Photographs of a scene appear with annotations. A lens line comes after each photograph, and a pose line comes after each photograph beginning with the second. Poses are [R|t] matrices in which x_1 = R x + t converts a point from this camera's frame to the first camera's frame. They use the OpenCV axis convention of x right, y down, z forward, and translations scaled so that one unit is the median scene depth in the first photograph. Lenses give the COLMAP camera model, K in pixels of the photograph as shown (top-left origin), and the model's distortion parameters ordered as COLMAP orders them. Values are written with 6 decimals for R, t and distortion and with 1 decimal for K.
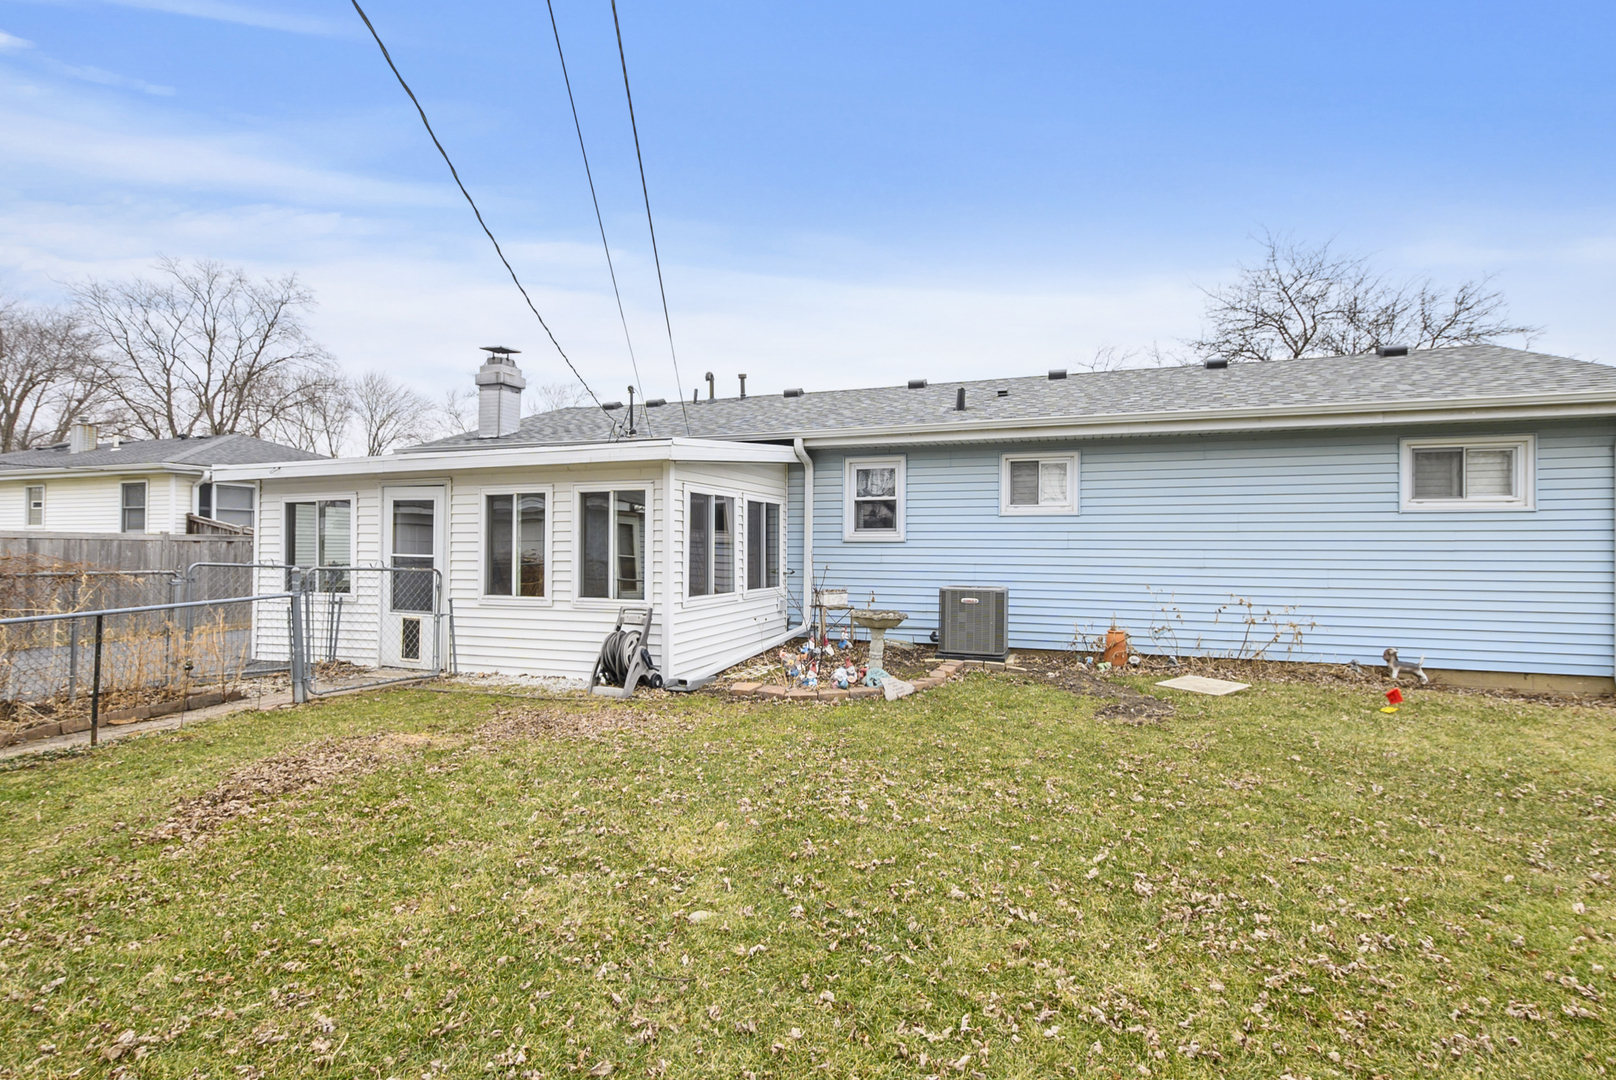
lens RADIAL K [[765.6, 0, 812.3], [0, 765.6, 525.1], [0, 0, 1]] dist [-0.000268, 0.000245]
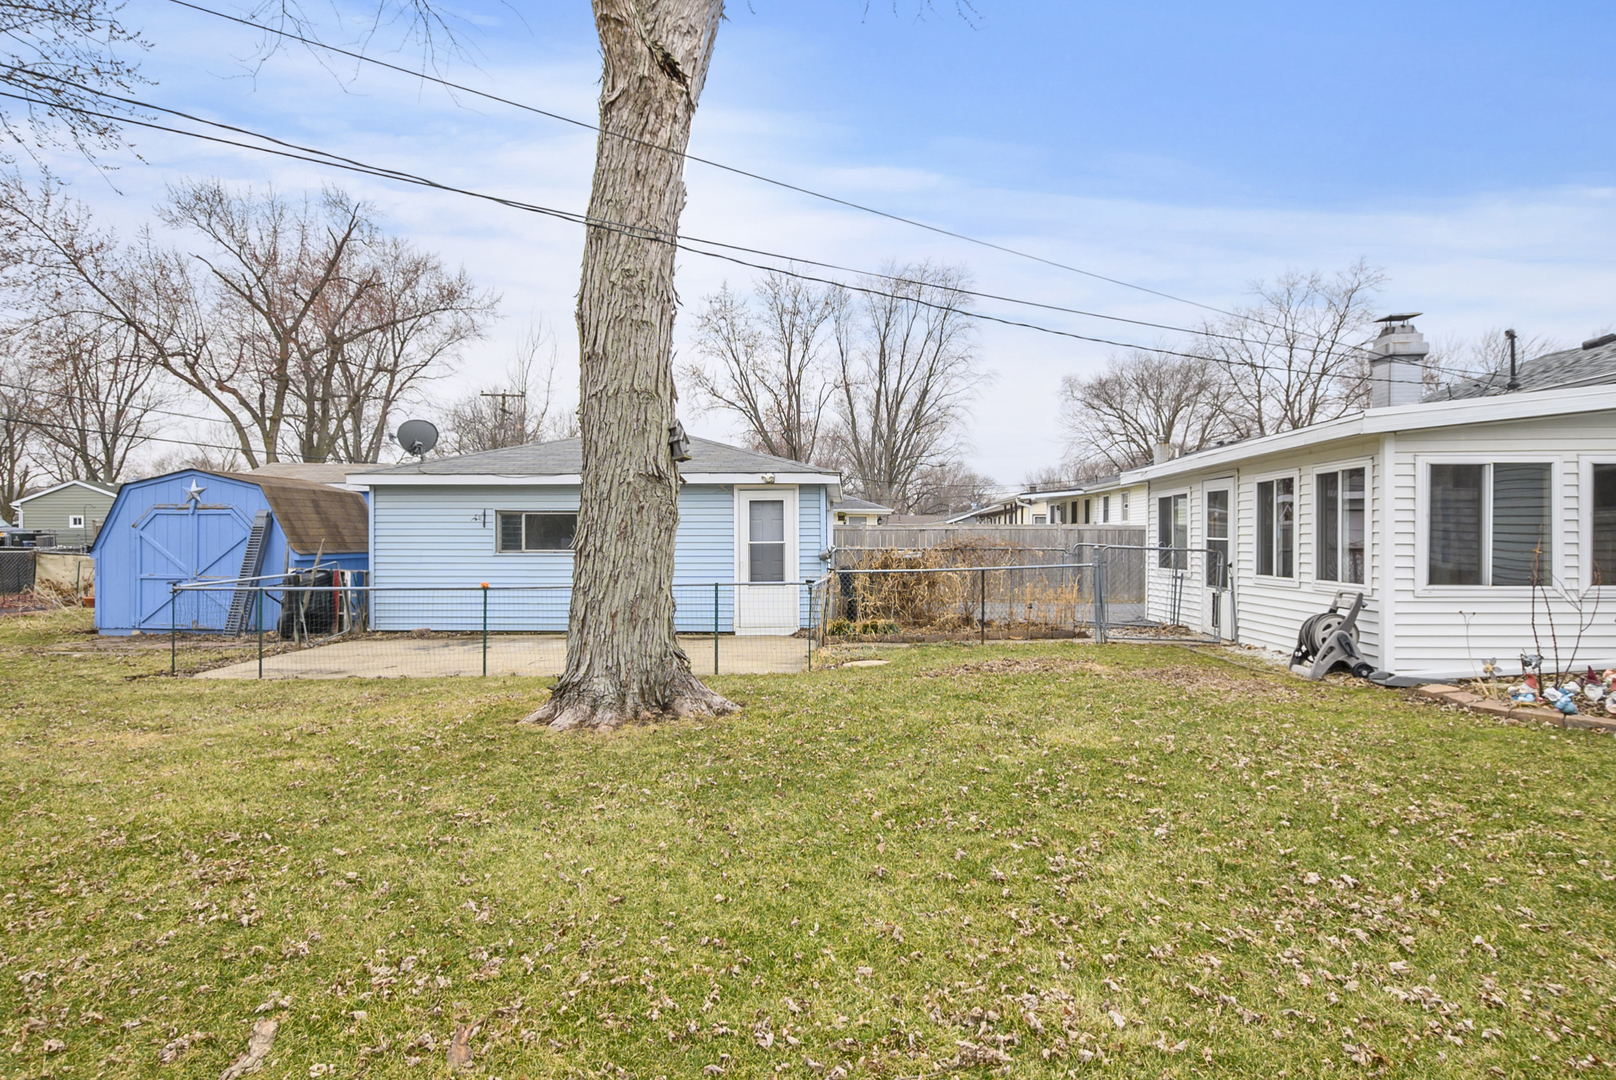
lens RADIAL K [[809.4, 0, 806.3], [0, 809.4, 554.0], [0, 0, 1]] dist [0.000597, -0.000220]
pose [[0.279814, 0.017030, -0.959903, 0.488649], [0.027977, 0.999273, 0.025883, 0.013686], [0.959646, -0.034097, 0.279134, 0.061289]]
